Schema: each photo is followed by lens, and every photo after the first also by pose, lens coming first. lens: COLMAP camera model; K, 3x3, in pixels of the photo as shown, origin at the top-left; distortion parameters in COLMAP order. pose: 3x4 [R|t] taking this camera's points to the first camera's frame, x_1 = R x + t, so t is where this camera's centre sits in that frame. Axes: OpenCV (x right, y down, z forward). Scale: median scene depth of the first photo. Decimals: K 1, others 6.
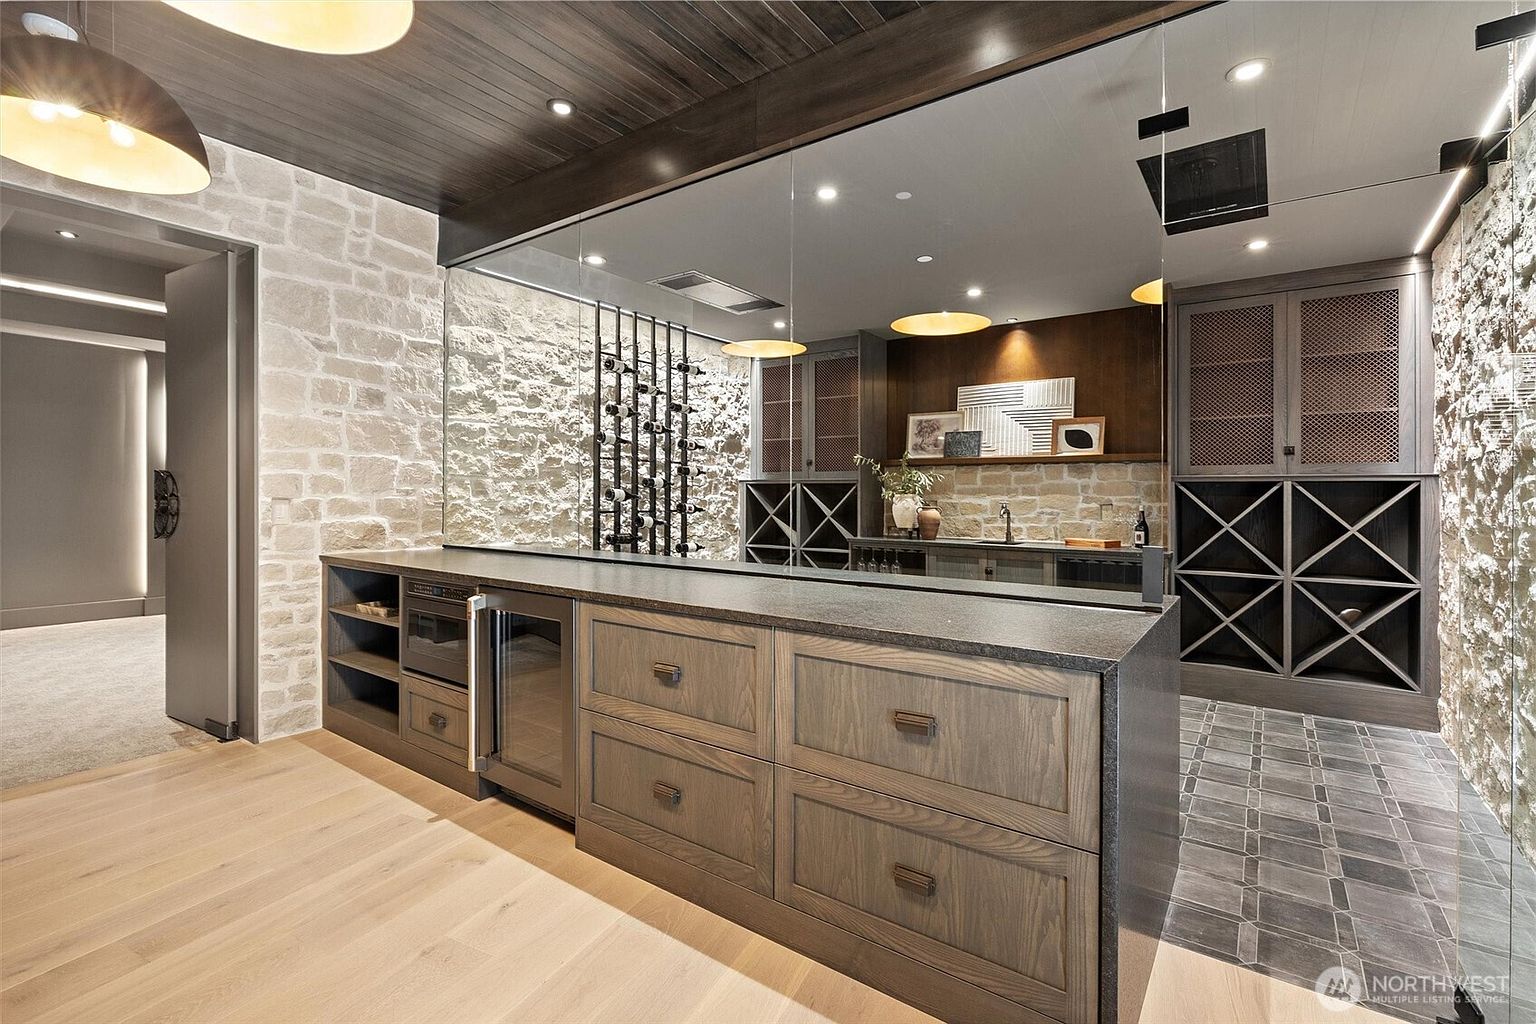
lens RADIAL K [[675.2, 0, 766.2], [0, 675.2, 502.7], [0, 0, 1]] dist [-0.000350, 0.000079]
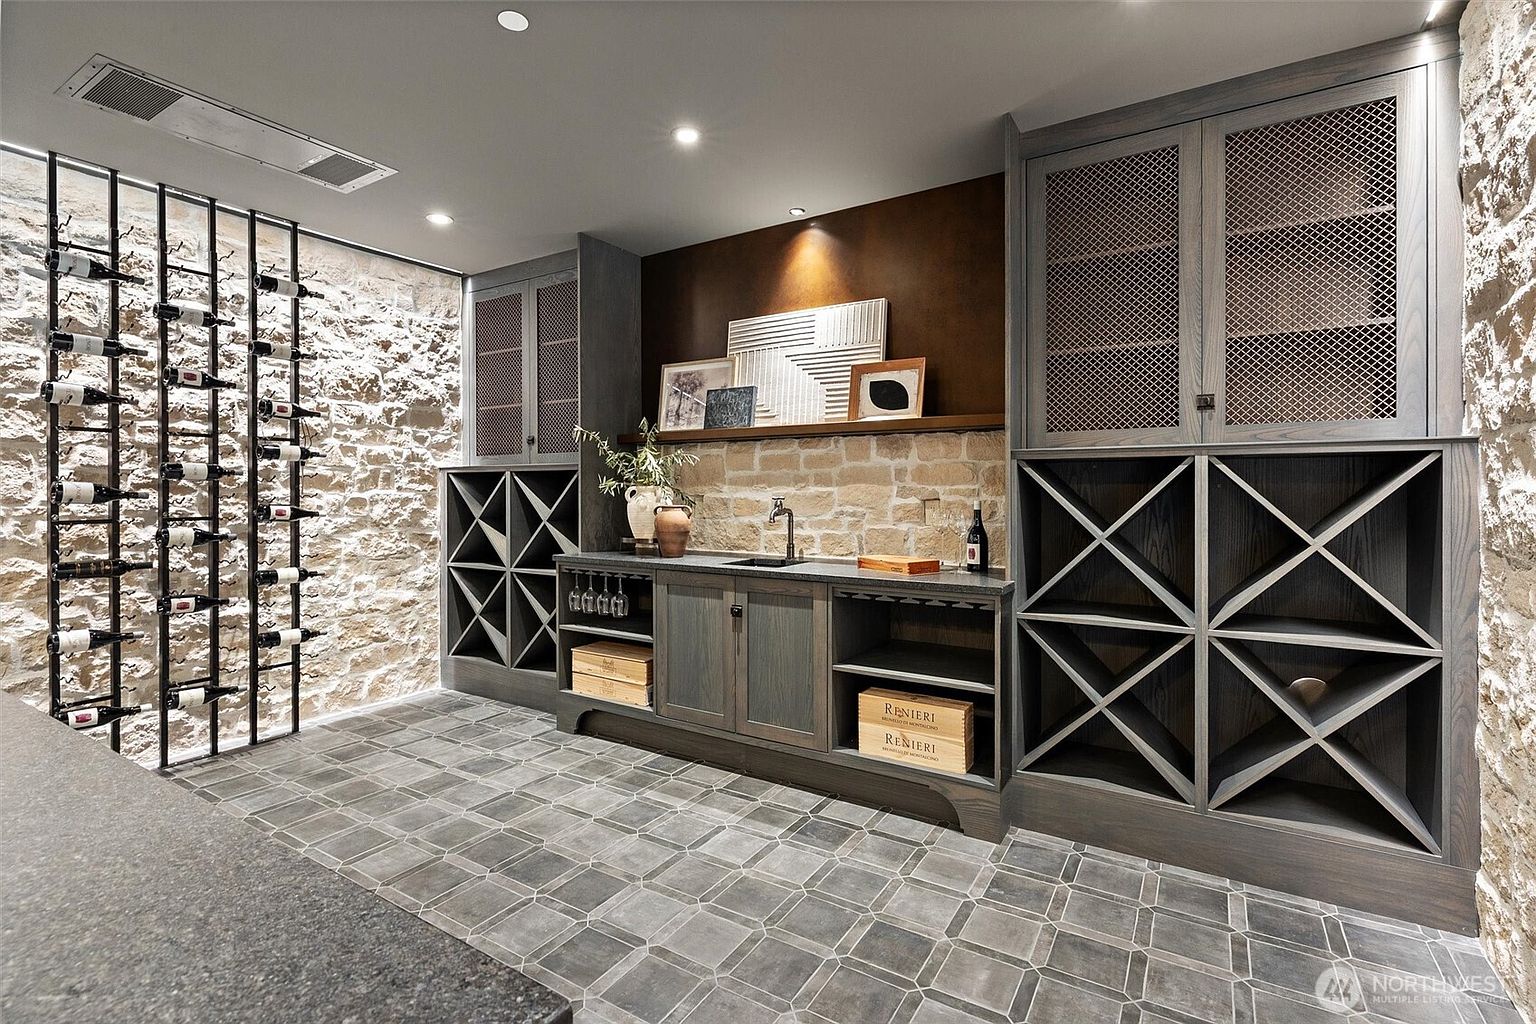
lens RADIAL K [[675.2, 0, 770.9], [0, 675.2, 505.7], [0, 0, 1]] dist [-0.000350, 0.000079]
pose [[0.997940, -0.011587, 0.063092, 0.313468], [0.010672, 0.999833, 0.014816, -0.002256], [-0.063253, -0.014112, 0.997898, 0.382722]]
